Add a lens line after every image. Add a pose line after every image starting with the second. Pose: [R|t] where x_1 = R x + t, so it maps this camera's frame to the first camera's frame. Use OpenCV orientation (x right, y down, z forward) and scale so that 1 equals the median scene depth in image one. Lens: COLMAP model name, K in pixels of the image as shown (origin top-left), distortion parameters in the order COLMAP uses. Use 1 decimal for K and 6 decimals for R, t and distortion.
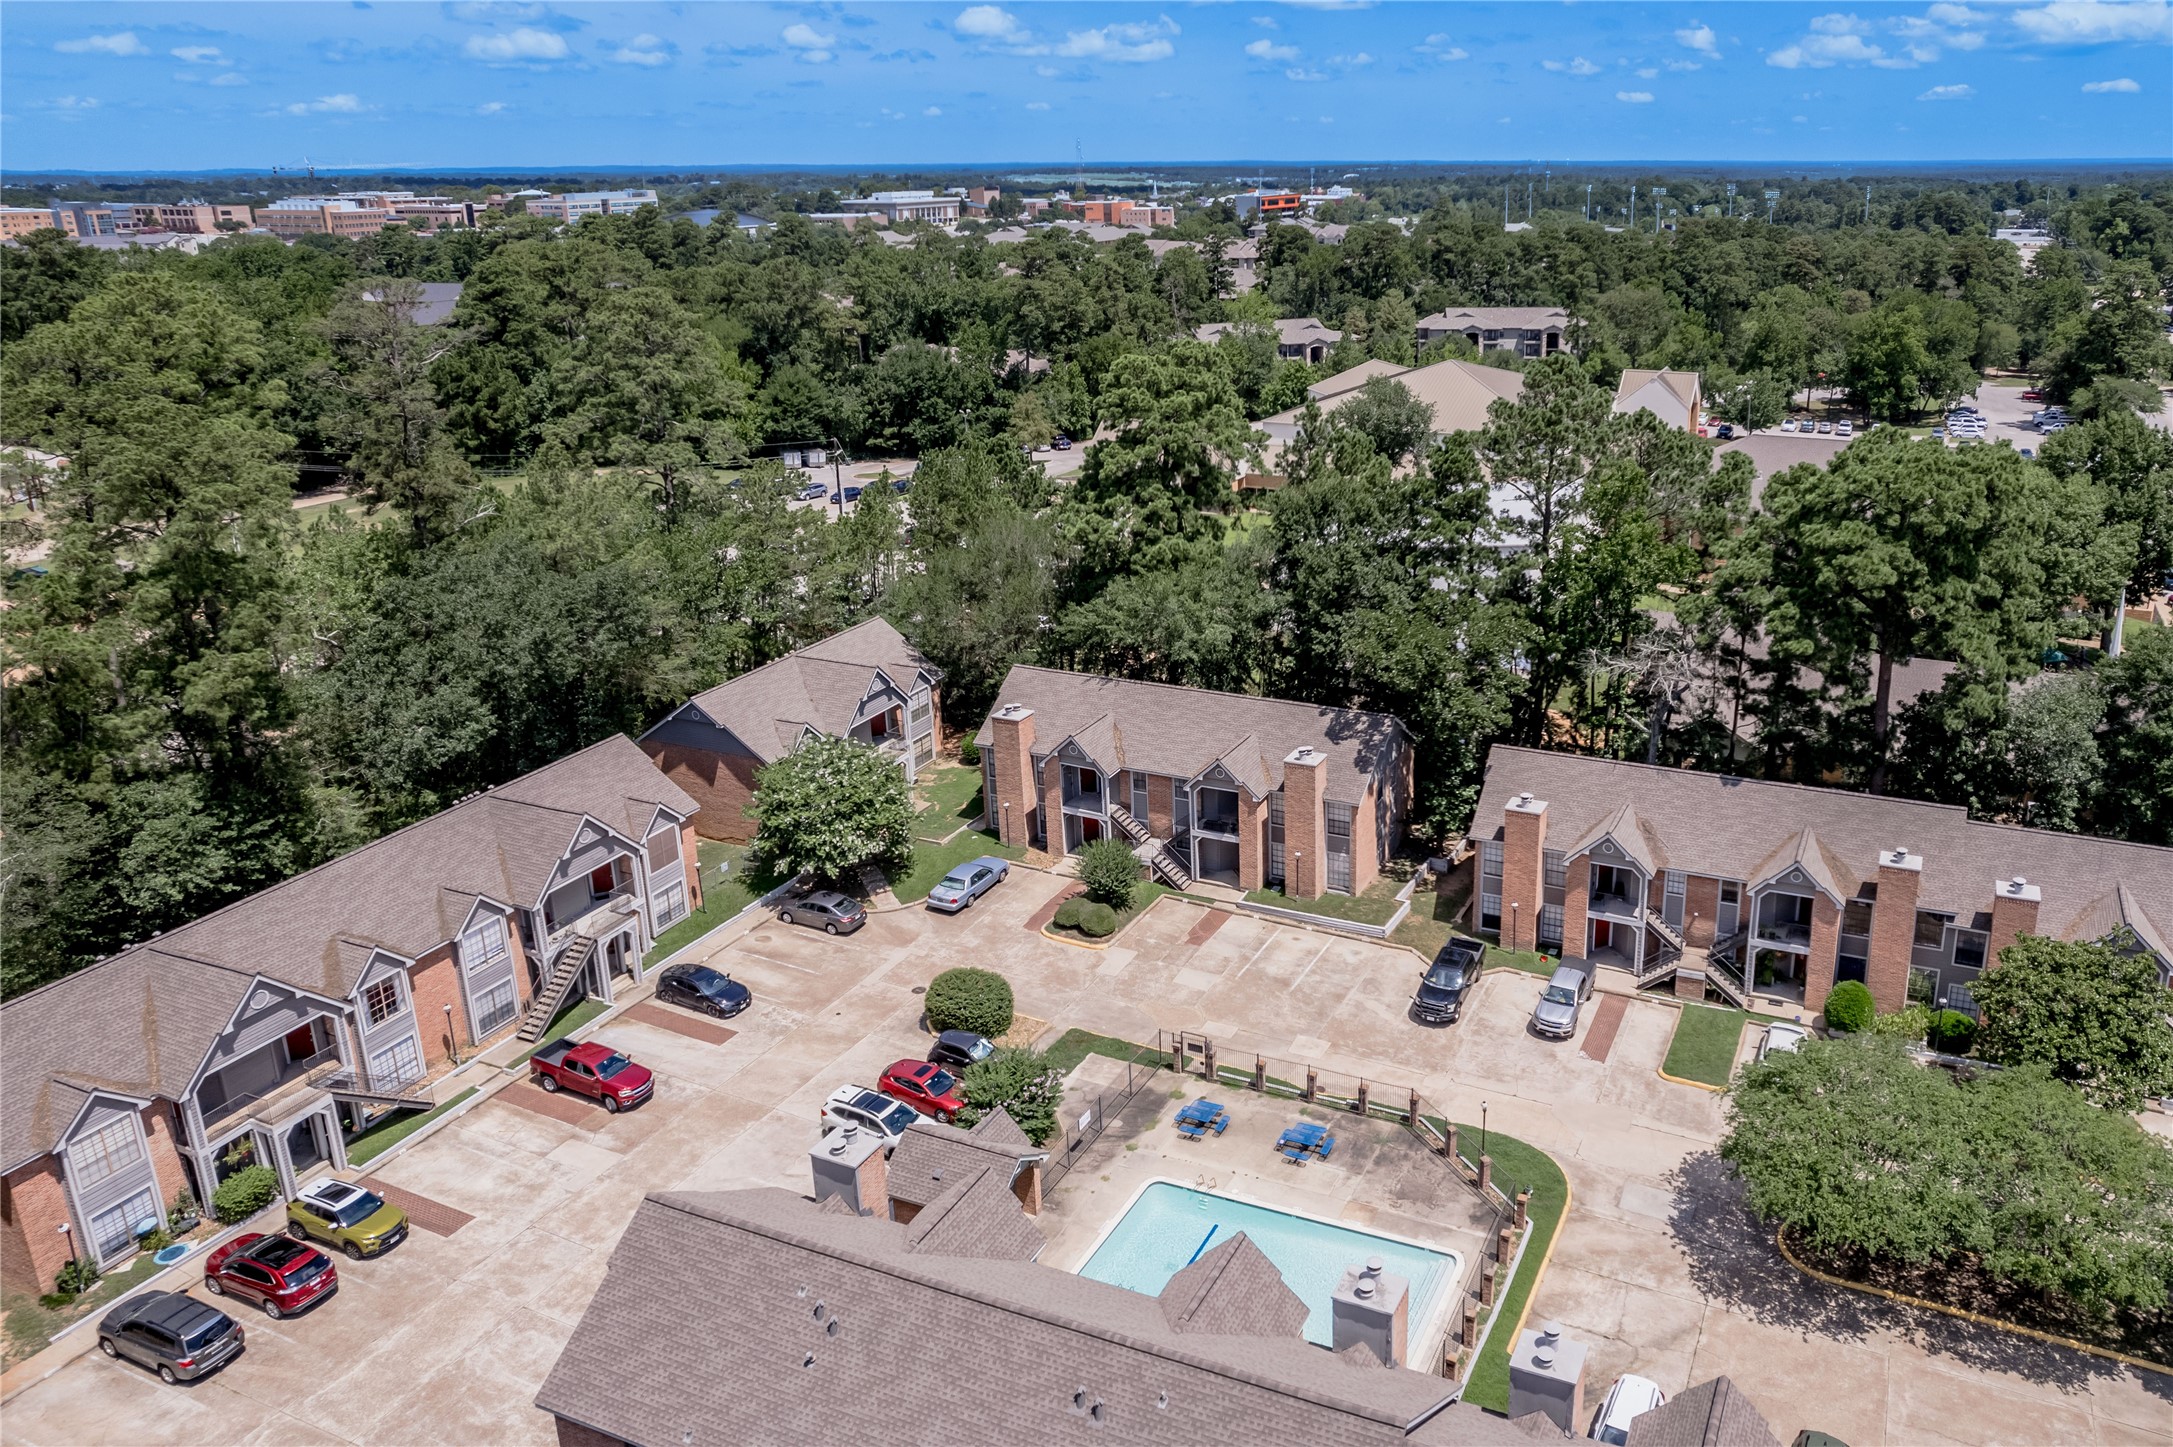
lens RADIAL K [[1533.3, 0, 1363.9], [0, 1533.3, 589.8], [0, 0, 1]] dist [-0.056404, 0.034216]
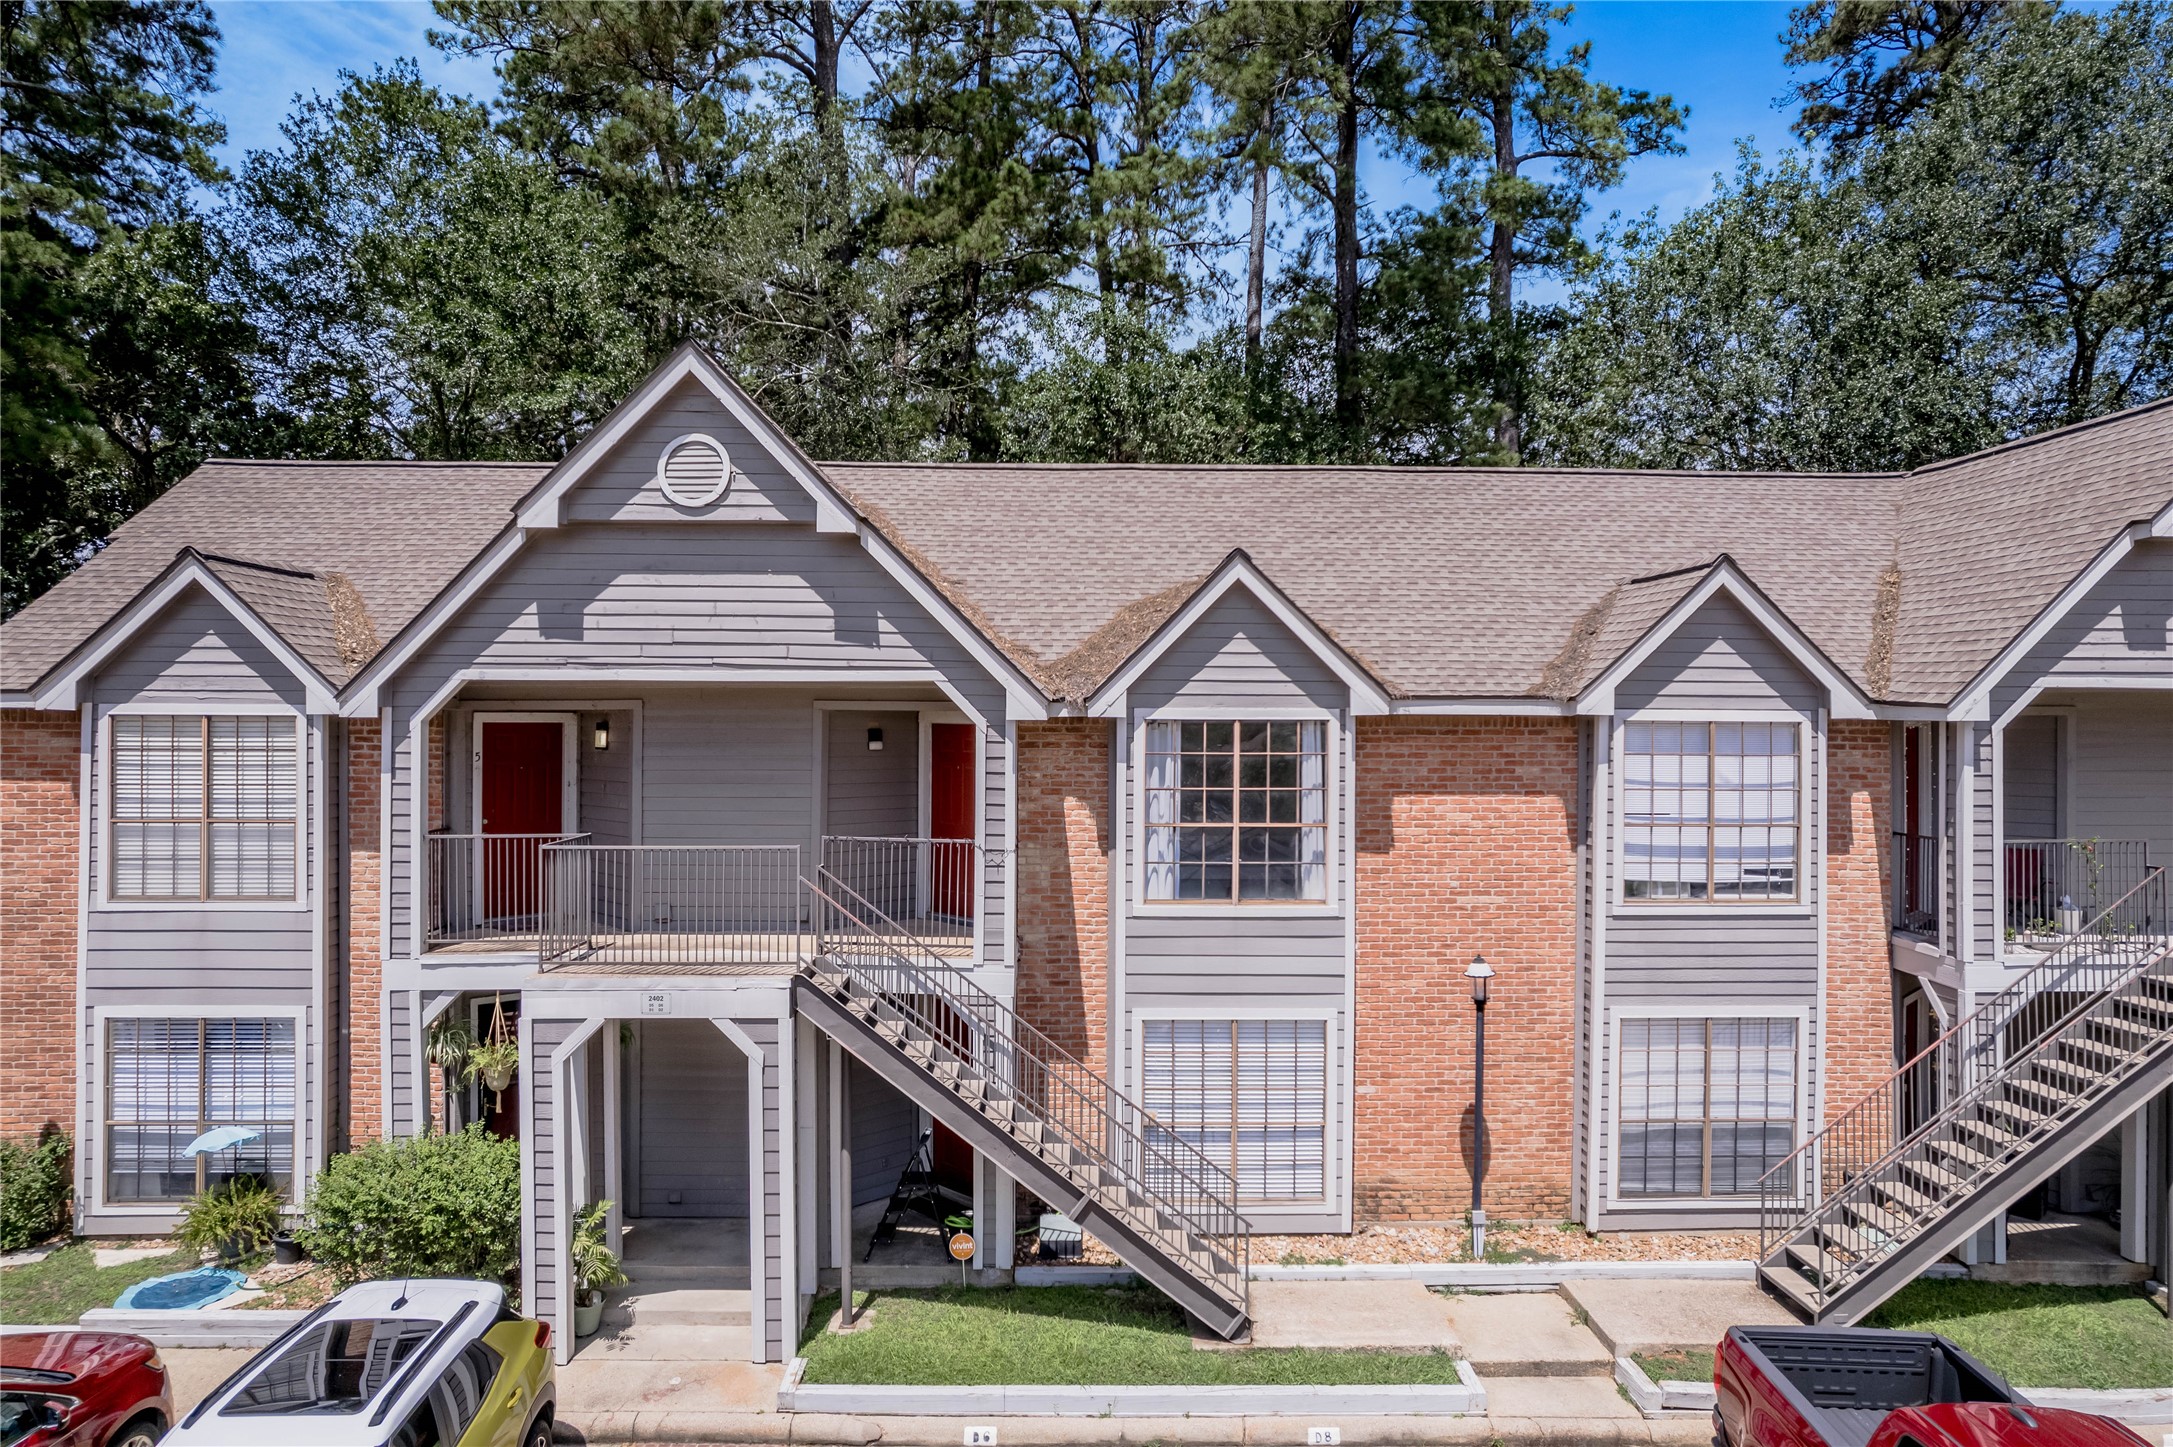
lens RADIAL K [[1400.7, 0, 1075.1], [0, 1400.7, 719.4], [0, 0, 1]] dist [-0.066132, 0.075026]
pose [[0.361307, 0.003887, -0.932439, -0.387965], [-0.263792, 0.959566, -0.098215, 0.248726], [0.894355, 0.281456, 0.347724, 0.770731]]
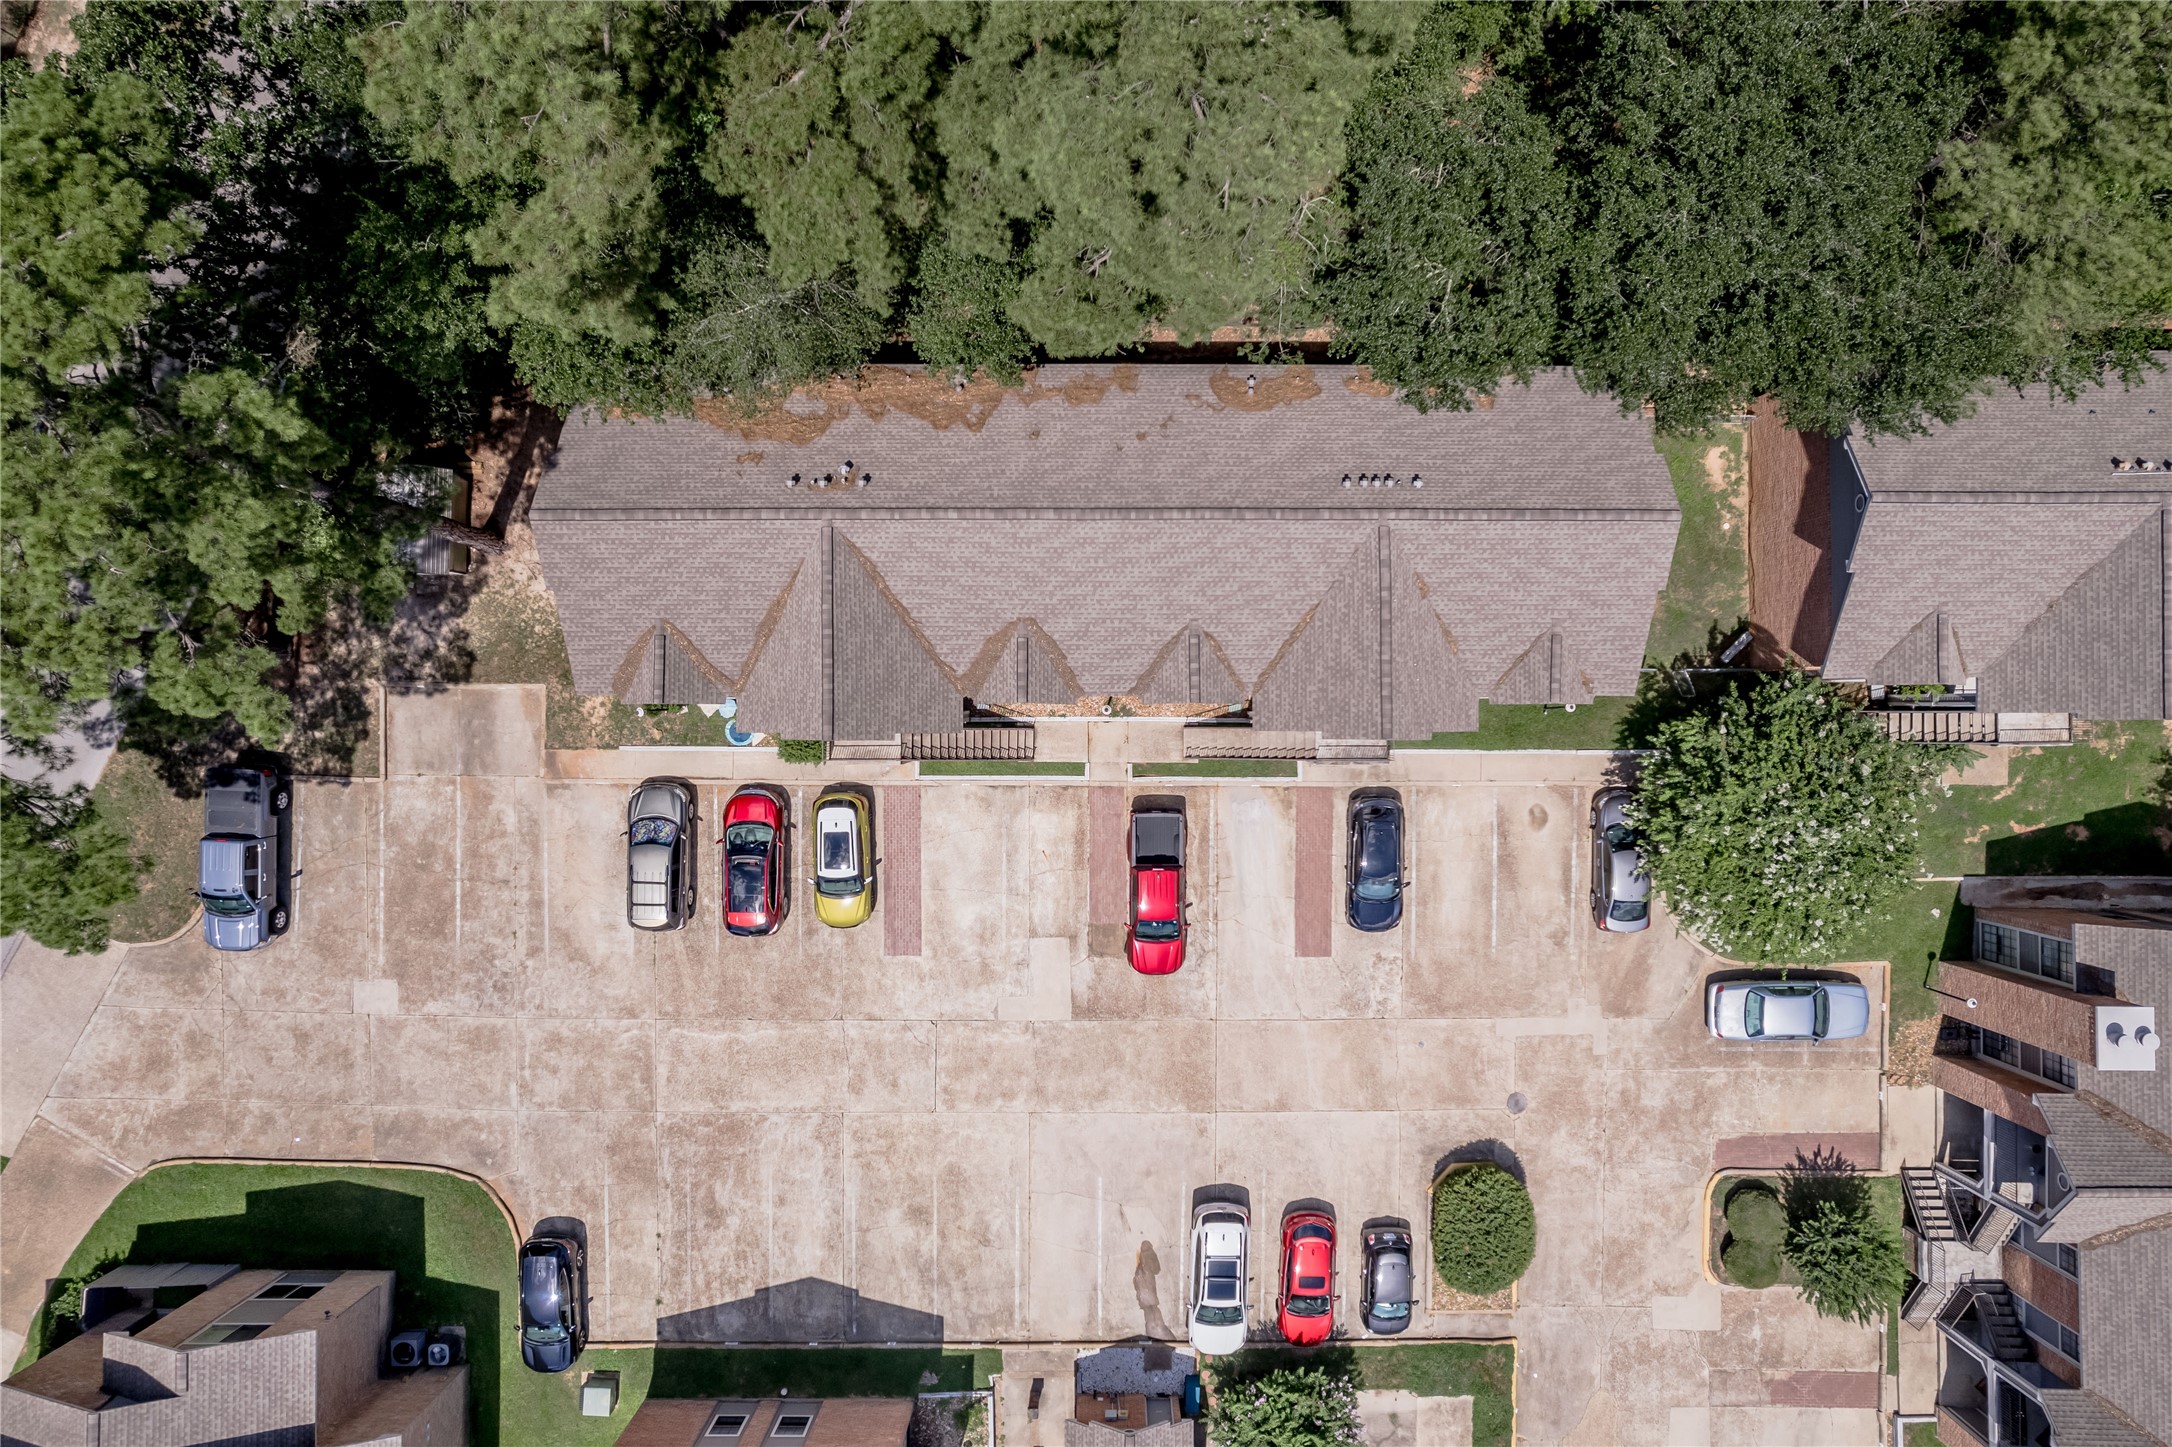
lens RADIAL K [[1423.2, 0, 1090.0], [0, 1423.2, 714.2], [0, 0, 1]] dist [-0.054203, 0.046298]
pose [[0.349877, 0.936696, -0.013638, -0.538334], [-0.262529, 0.112014, 0.958400, -0.346653], [0.899258, -0.331742, 0.285101, 0.711061]]
